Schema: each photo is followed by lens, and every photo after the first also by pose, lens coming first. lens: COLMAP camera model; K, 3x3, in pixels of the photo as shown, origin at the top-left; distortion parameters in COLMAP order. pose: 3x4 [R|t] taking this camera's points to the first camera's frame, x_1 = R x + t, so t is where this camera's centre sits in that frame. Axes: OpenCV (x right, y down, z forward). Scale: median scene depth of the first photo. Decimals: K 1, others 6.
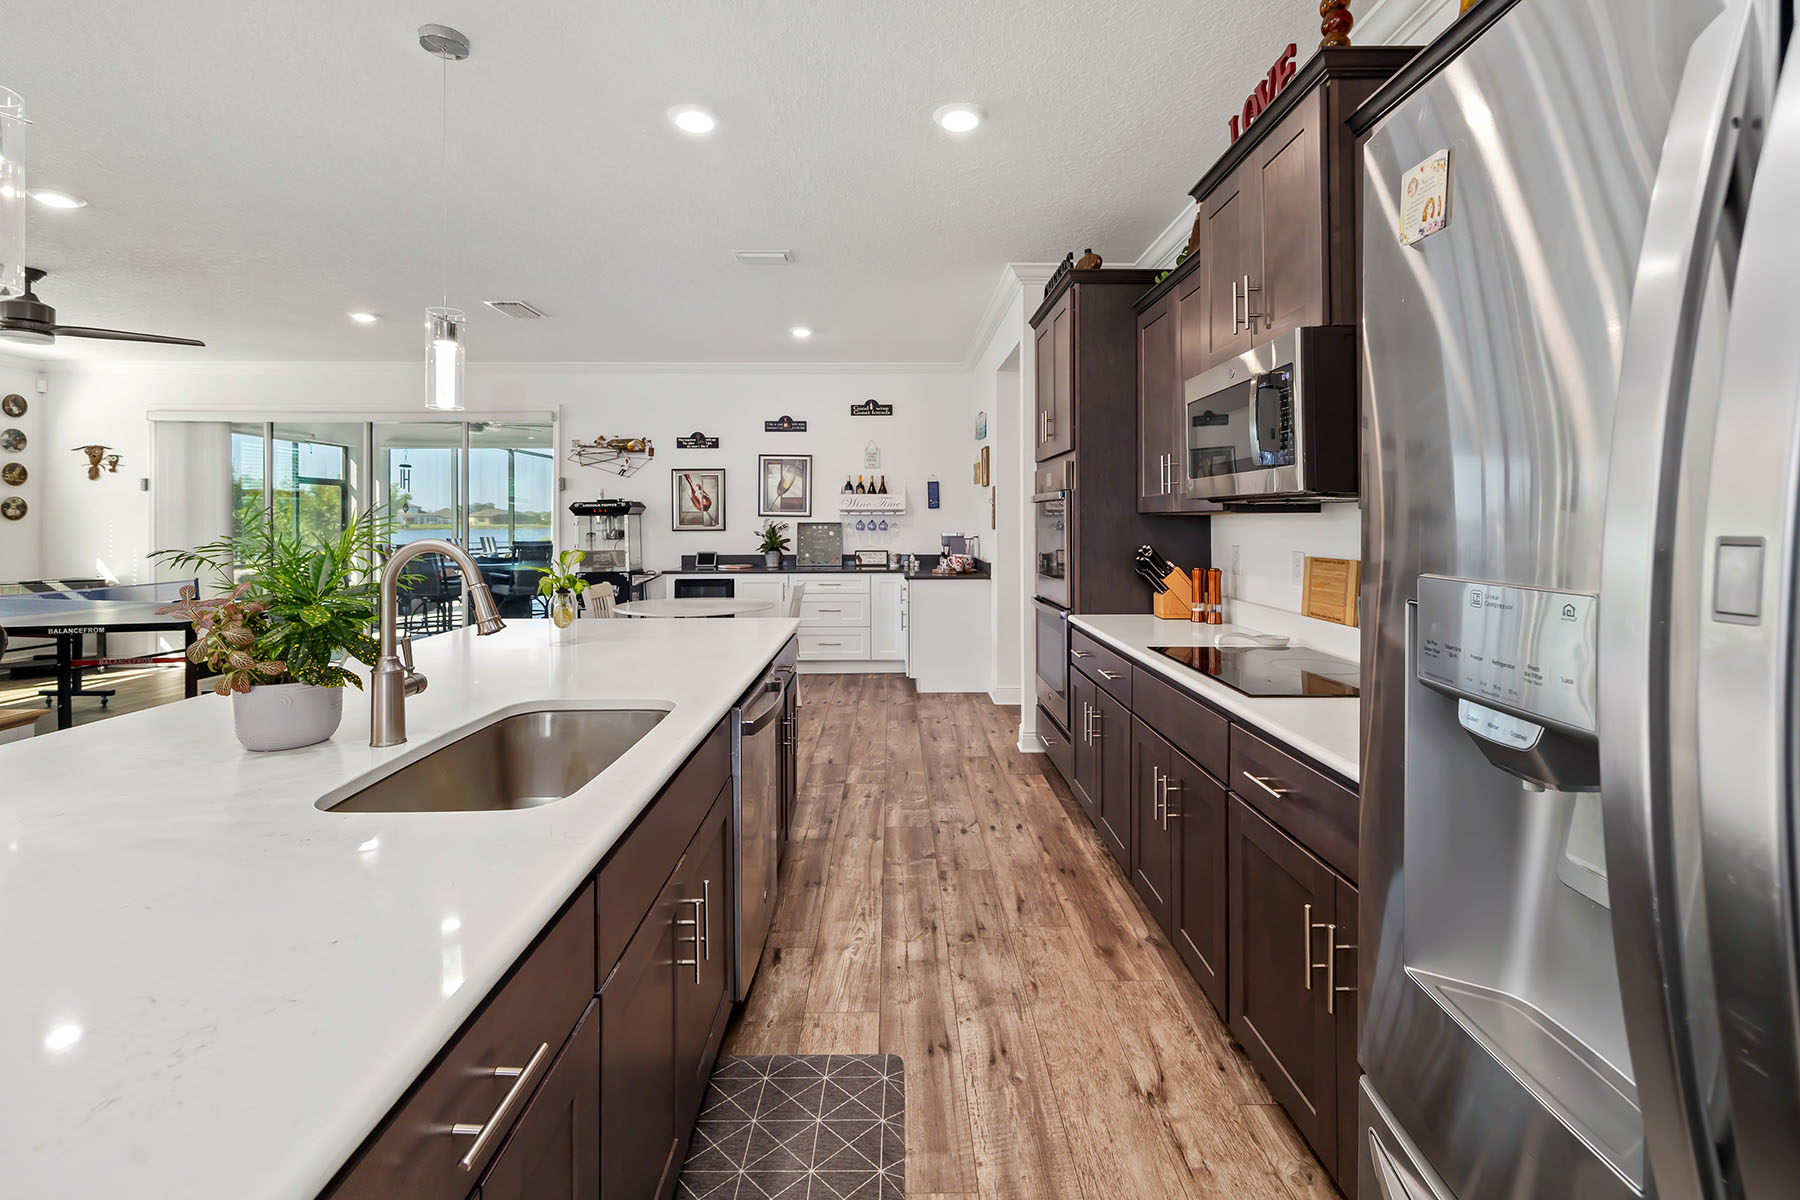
lens RADIAL K [[782.4, 0, 923.0], [0, 782.4, 525.9], [0, 0, 1]] dist [0.000803, -0.000463]
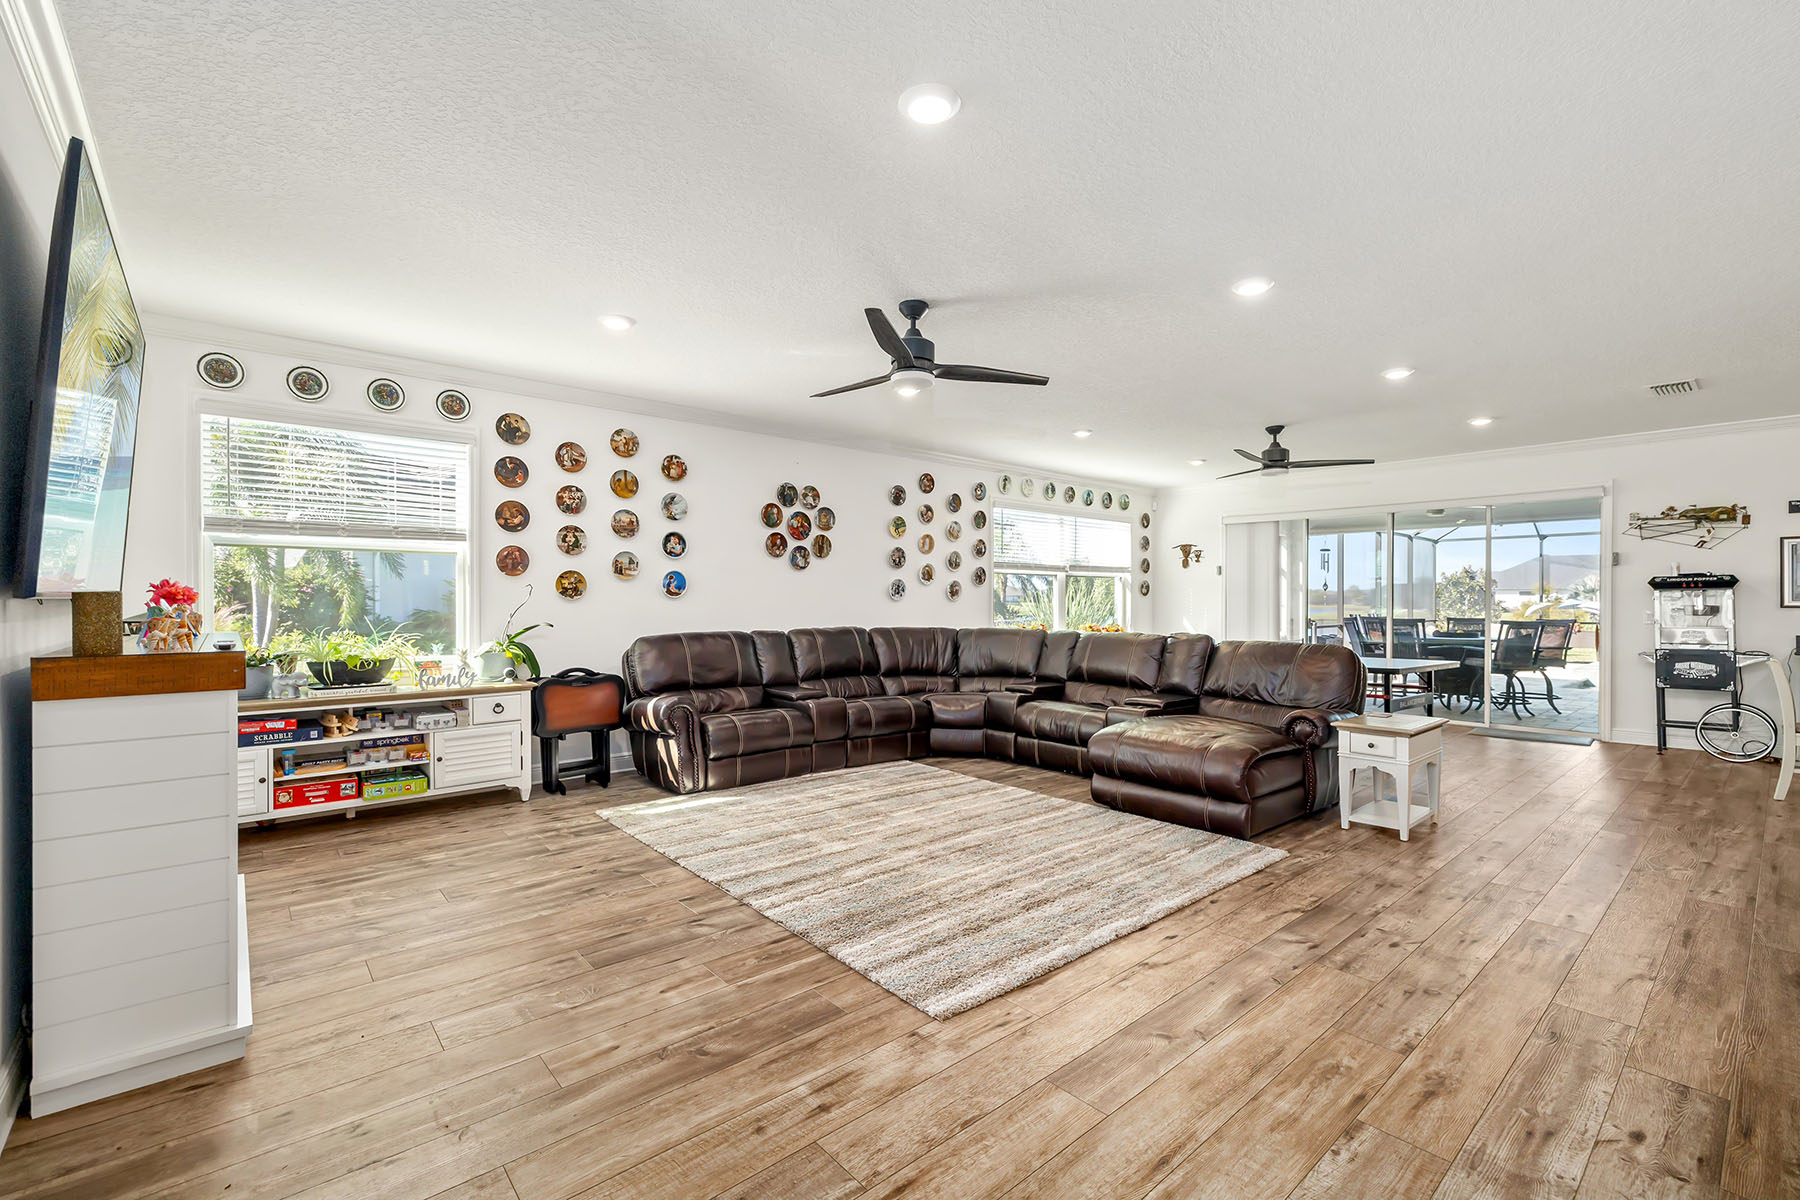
lens RADIAL K [[781.1, 0, 918.1], [0, 781.1, 603.0], [0, 0, 1]] dist [0.002031, -0.000126]
pose [[0.643347, 0.005917, -0.765552, -0.270774], [-0.010067, 0.999949, -0.000731, 0.011607], [0.765508, 0.008177, 0.643374, -0.308318]]
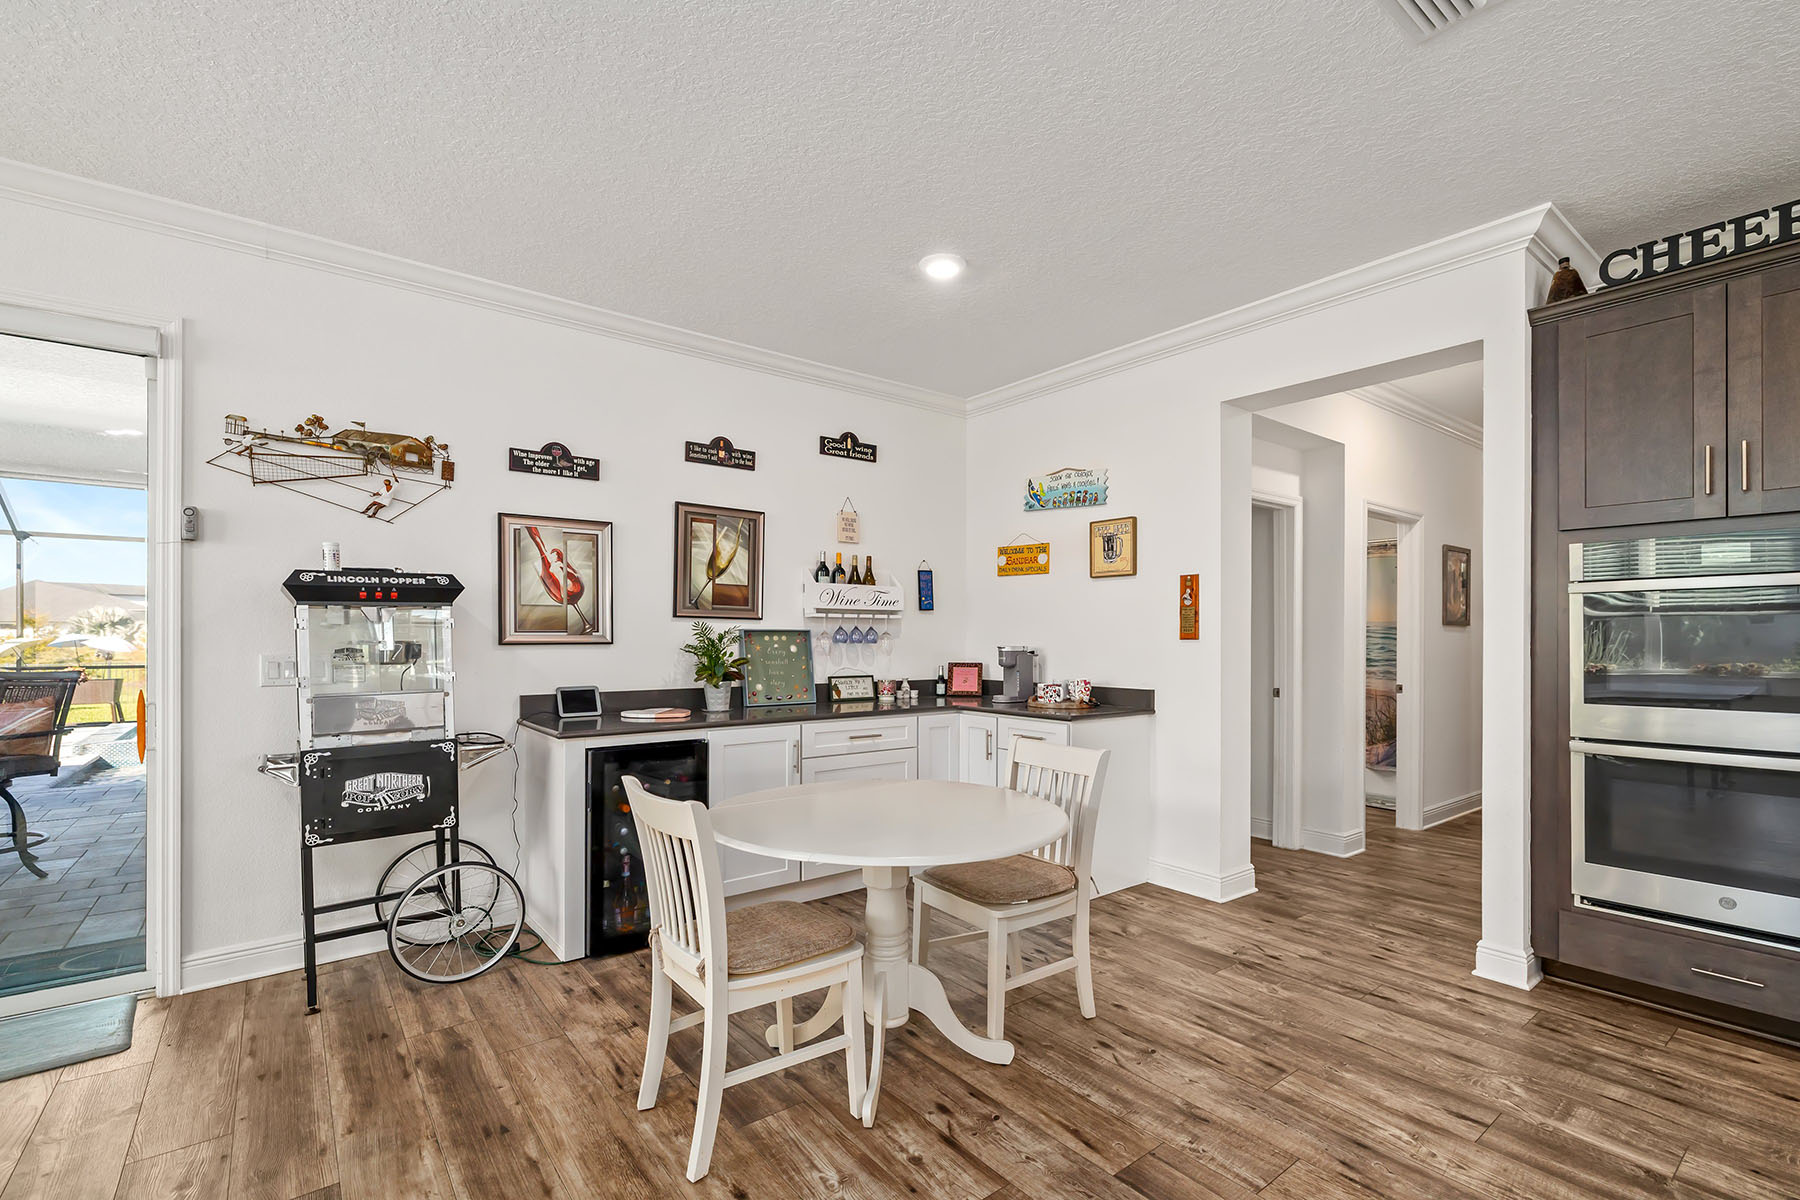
lens RADIAL K [[779.9, 0, 869.8], [0, 779.9, 637.8], [0, 0, 1]] dist [0.003713, 0.000490]
pose [[0.815810, 0.003872, 0.578307, -0.410180], [0.002454, 0.999945, -0.010156, 0.007577], [-0.578314, 0.009705, 0.815756, 0.489428]]
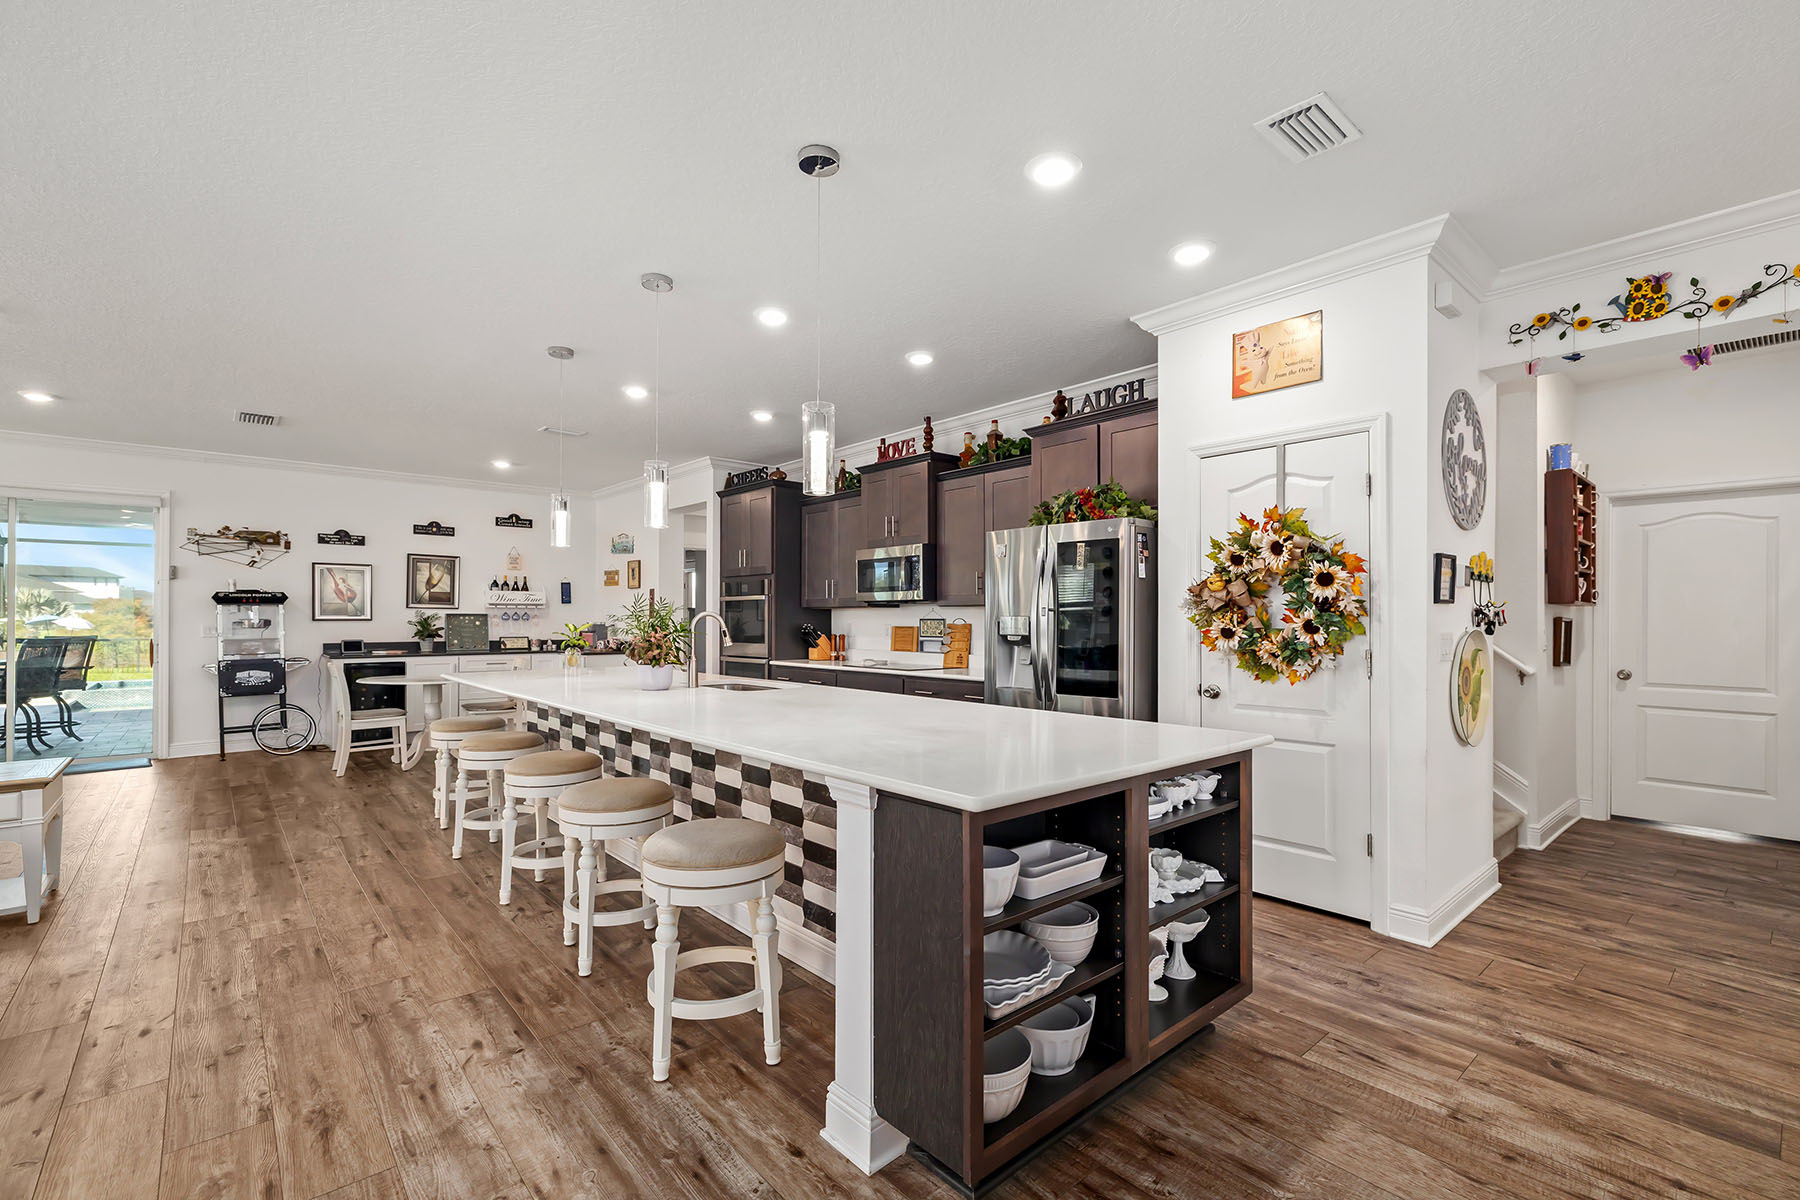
lens RADIAL K [[775.1, 0, 885.7], [0, 775.1, 619.8], [0, 0, 1]] dist [0.000200, -0.000237]
pose [[0.776743, 0.002821, 0.629811, -0.379275], [0.001979, 0.999974, -0.006920, 0.014023], [-0.629815, 0.006621, 0.776717, -0.310593]]
